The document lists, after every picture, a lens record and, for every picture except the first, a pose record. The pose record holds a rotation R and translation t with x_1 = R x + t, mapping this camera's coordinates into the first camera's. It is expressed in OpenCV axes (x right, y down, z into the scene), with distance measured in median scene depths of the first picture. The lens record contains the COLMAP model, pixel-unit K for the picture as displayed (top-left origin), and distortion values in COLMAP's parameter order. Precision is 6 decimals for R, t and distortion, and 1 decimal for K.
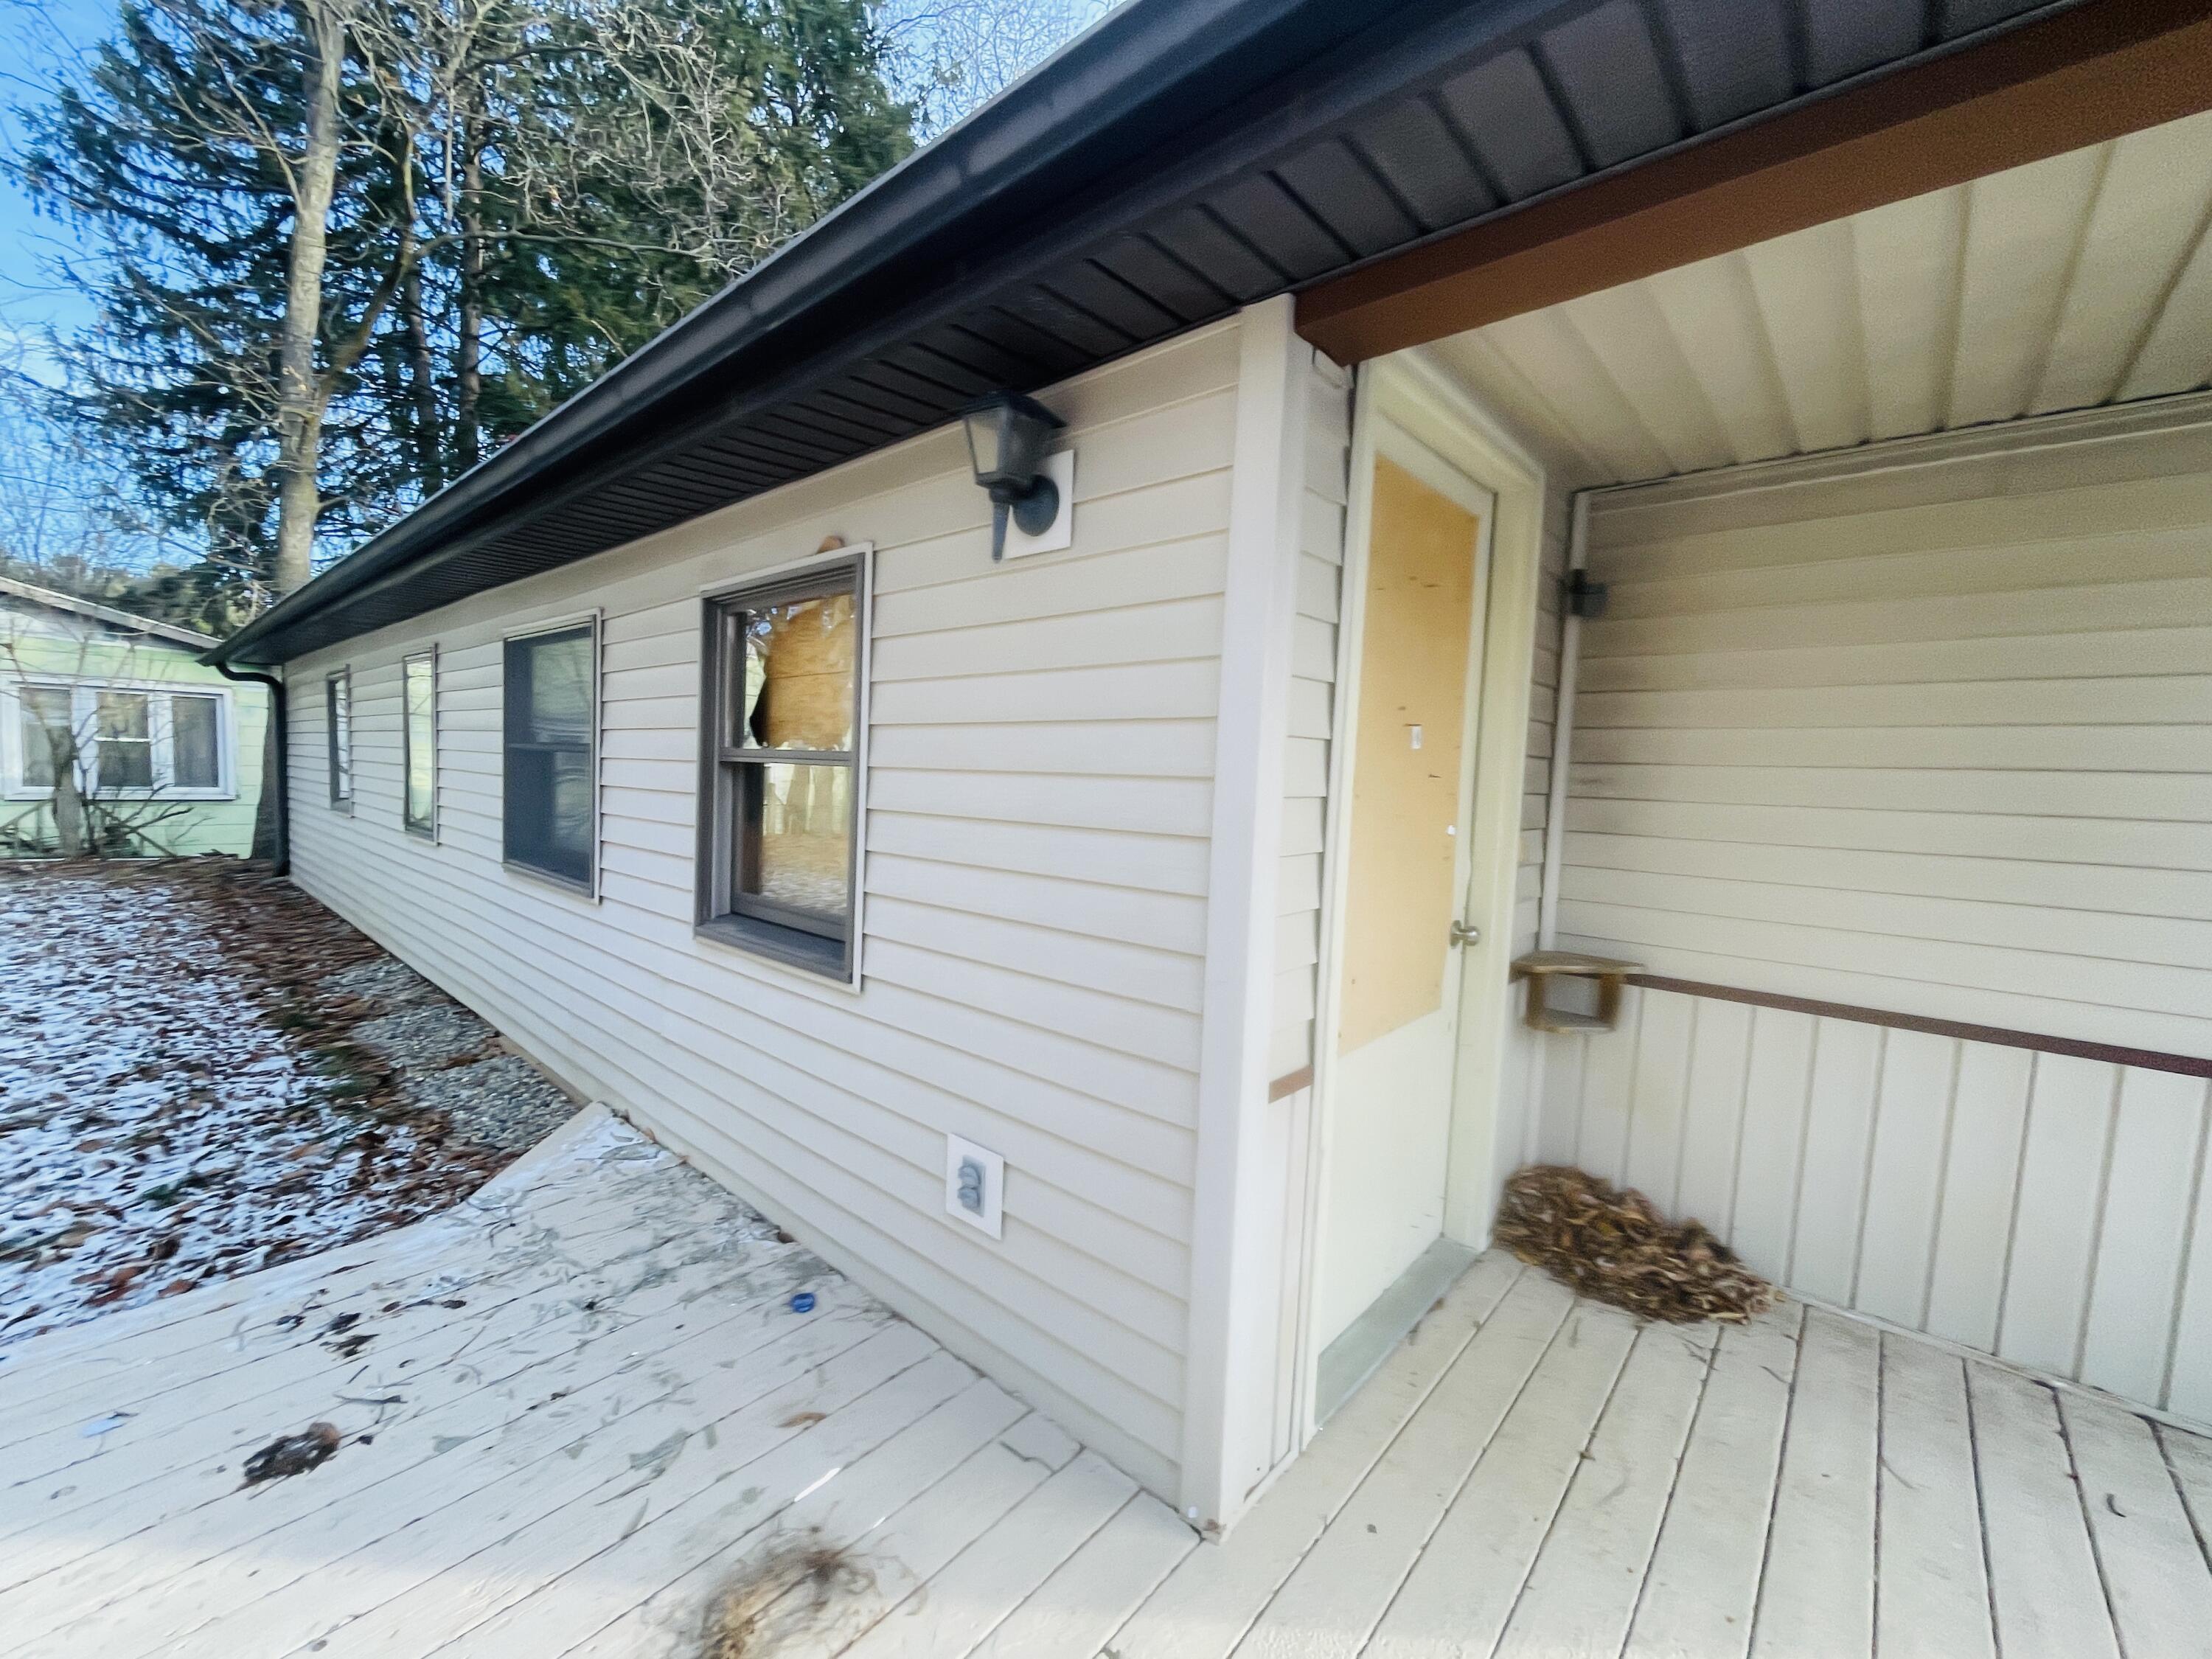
lens RADIAL K [[888.0, 0, 1116.5], [0, 888.0, 825.7], [0, 0, 1]] dist [0.000177, -0.000504]
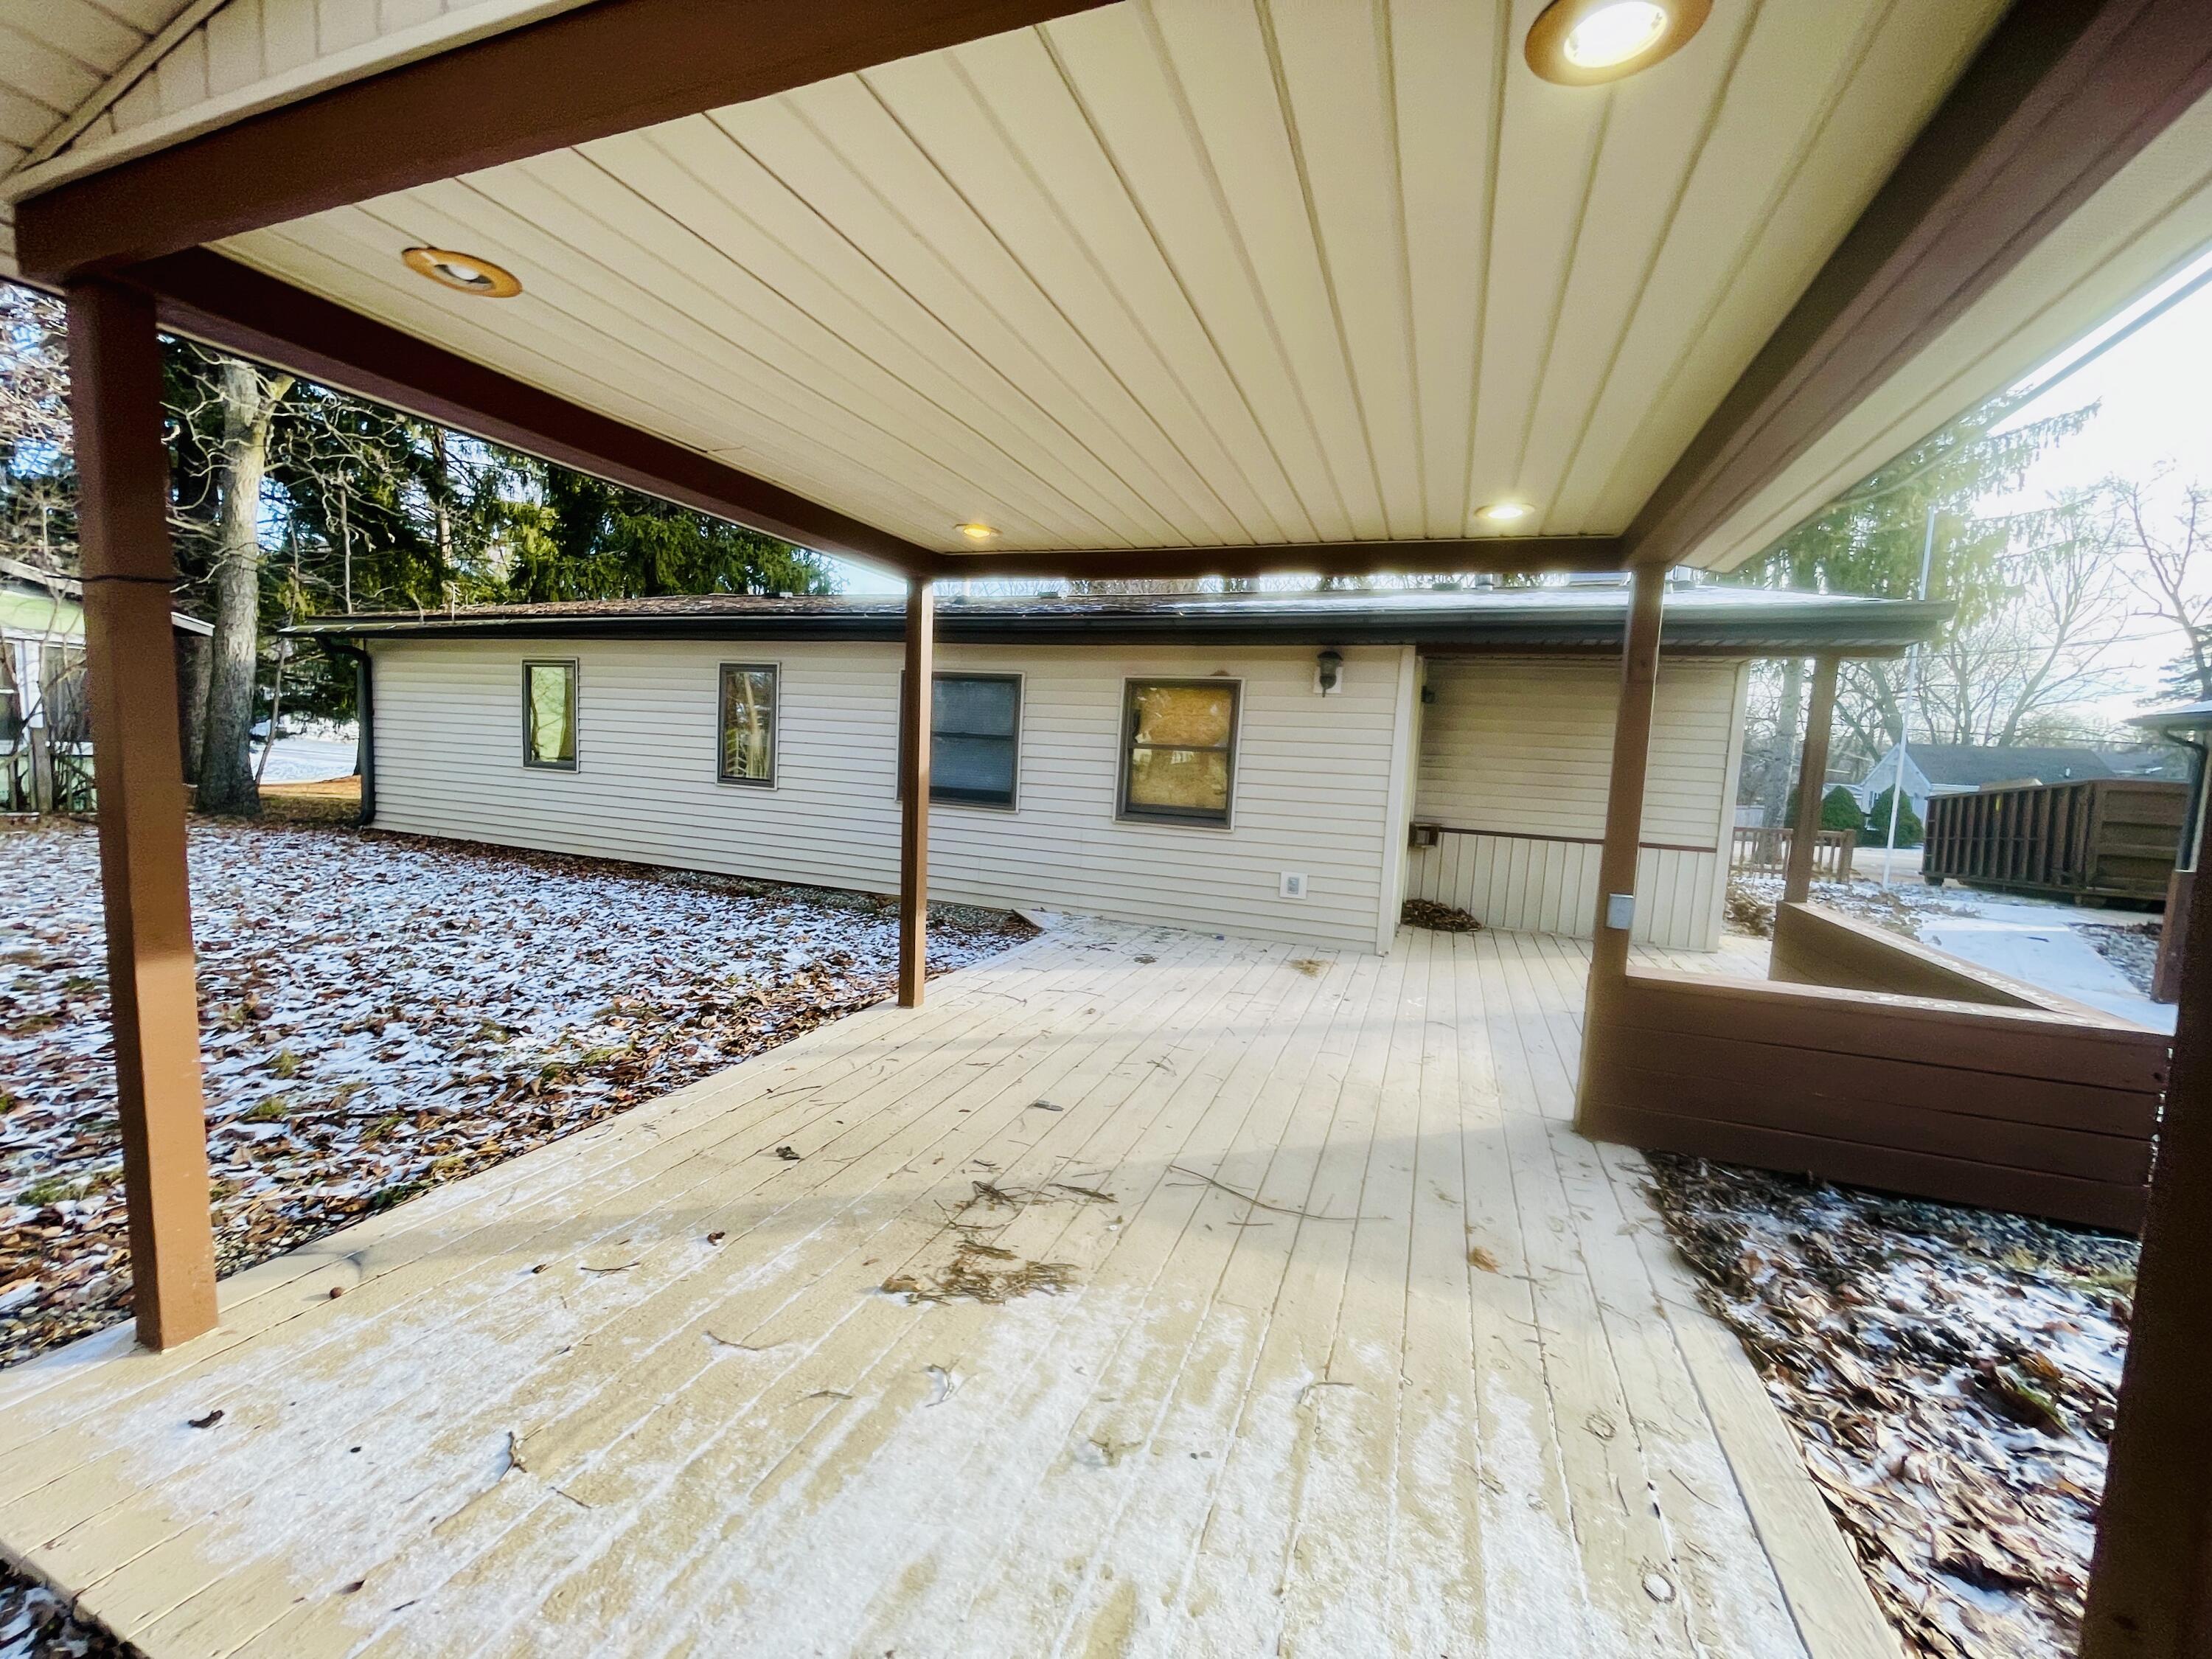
lens RADIAL K [[888.0, 0, 1097.1], [0, 888.0, 829.0], [0, 0, 1]] dist [0.000177, -0.000504]
pose [[0.945164, -0.014488, 0.326276, -1.466480], [0.000223, 0.999044, 0.043716, 0.044704], [-0.326597, -0.041246, 0.944263, -1.403274]]
